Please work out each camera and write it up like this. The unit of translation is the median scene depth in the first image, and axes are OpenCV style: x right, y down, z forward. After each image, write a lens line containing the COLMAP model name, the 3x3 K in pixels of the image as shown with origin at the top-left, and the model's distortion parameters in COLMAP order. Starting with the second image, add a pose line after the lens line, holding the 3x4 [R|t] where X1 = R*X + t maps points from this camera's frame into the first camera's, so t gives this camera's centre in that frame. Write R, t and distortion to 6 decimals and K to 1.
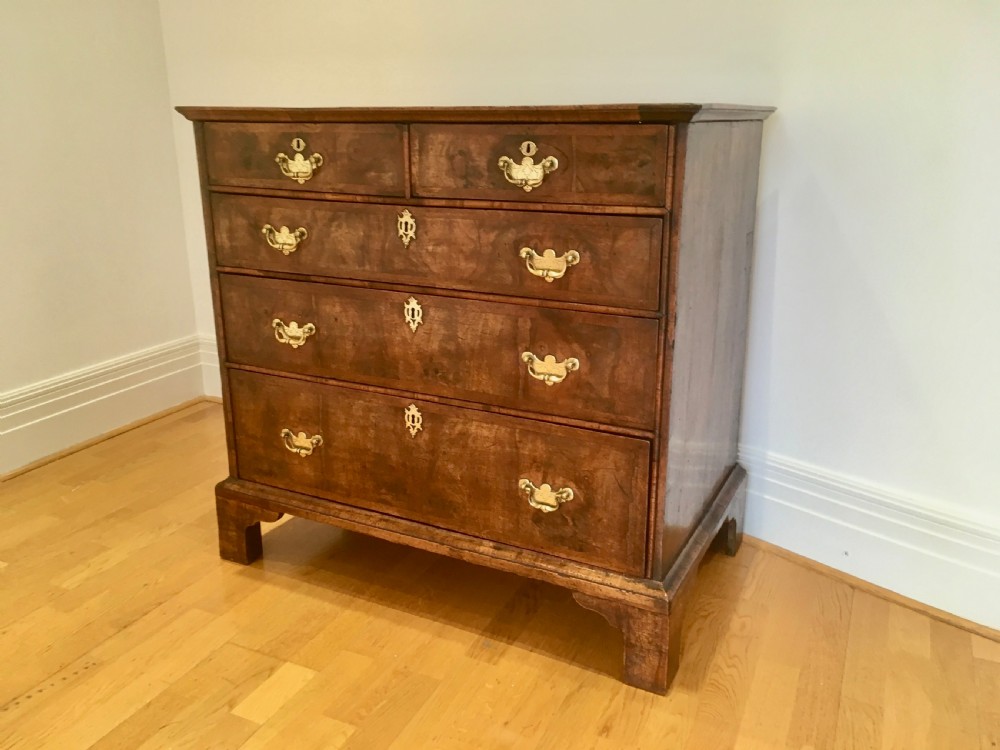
lens RADIAL K [[845.2, 0, 499.1], [0, 845.2, 371.1], [0, 0, 1]] dist [0.079921, -0.099805]
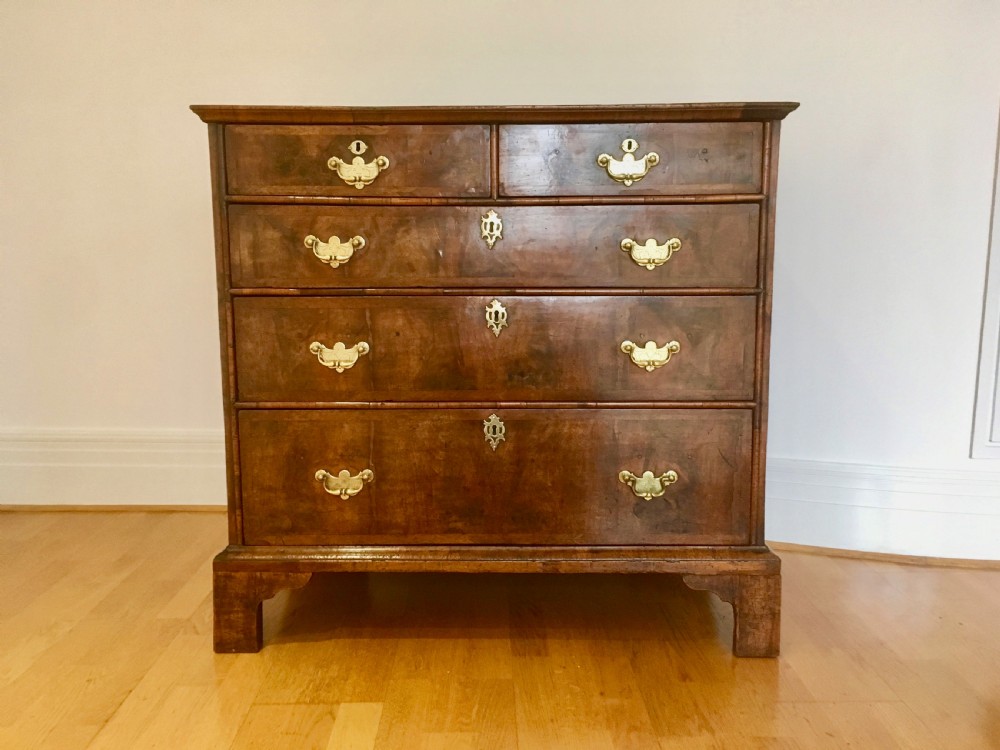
lens RADIAL K [[845.2, 0, 499.1], [0, 845.2, 371.1], [0, 0, 1]] dist [0.079921, -0.099805]
pose [[0.894073, -0.060579, 0.443806, -0.538626], [0.130337, 0.983124, -0.128376, 0.119495], [-0.428539, 0.172622, 0.886880, 0.148228]]
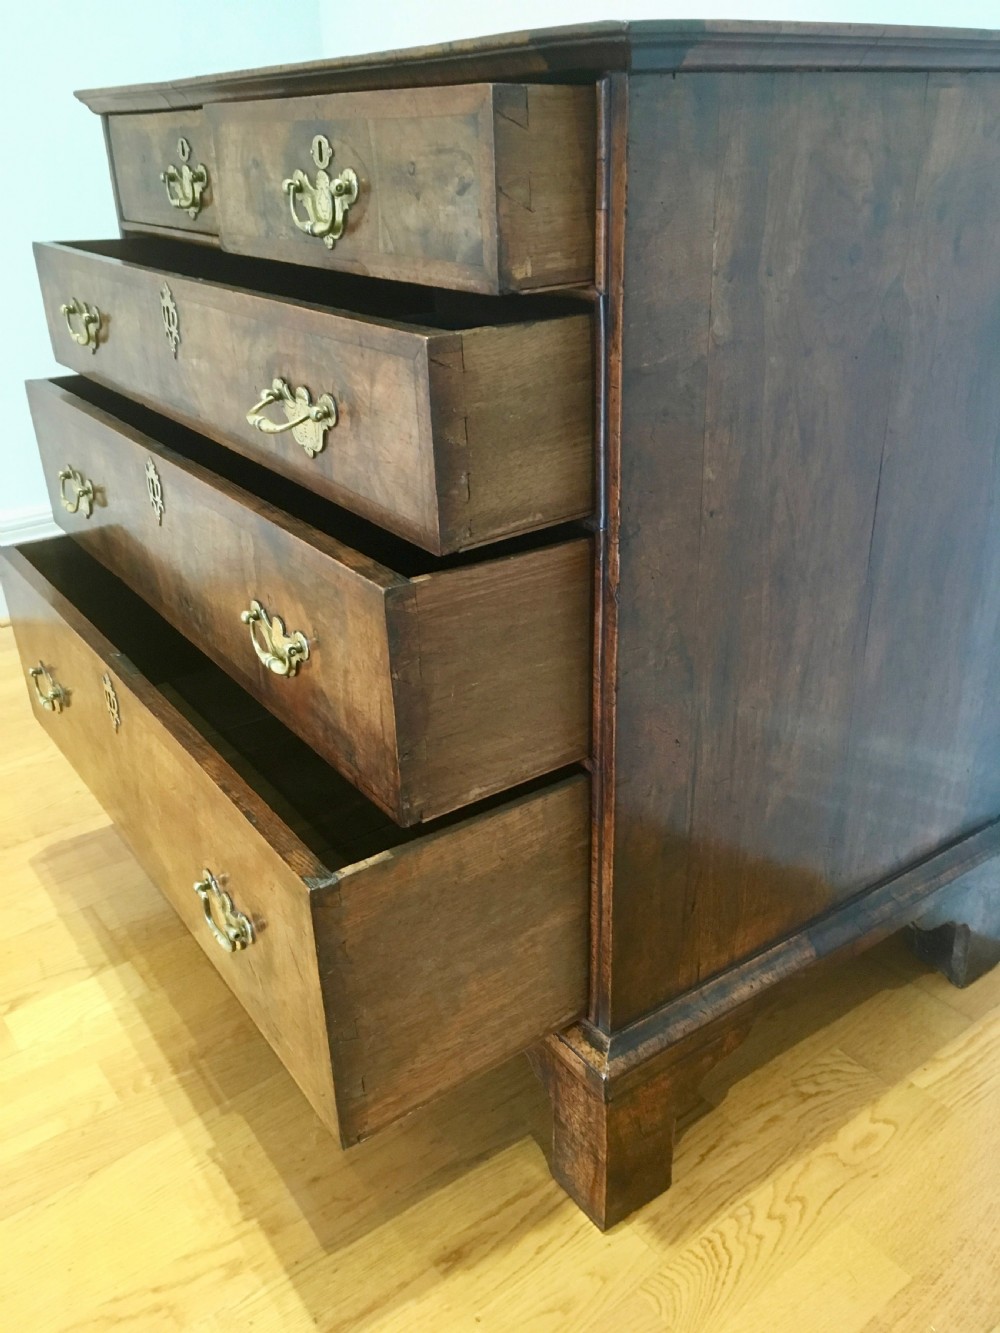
lens RADIAL K [[1126.7, 0, 500.0], [0, 1126.7, 666.5], [0, 0, 1]] dist [0.079921, -0.099805]
pose [[0.887934, 0.174756, -0.425481, 0.364214], [-0.106752, 0.978053, 0.178932, -0.083115], [0.447412, -0.113459, 0.887102, 0.364838]]
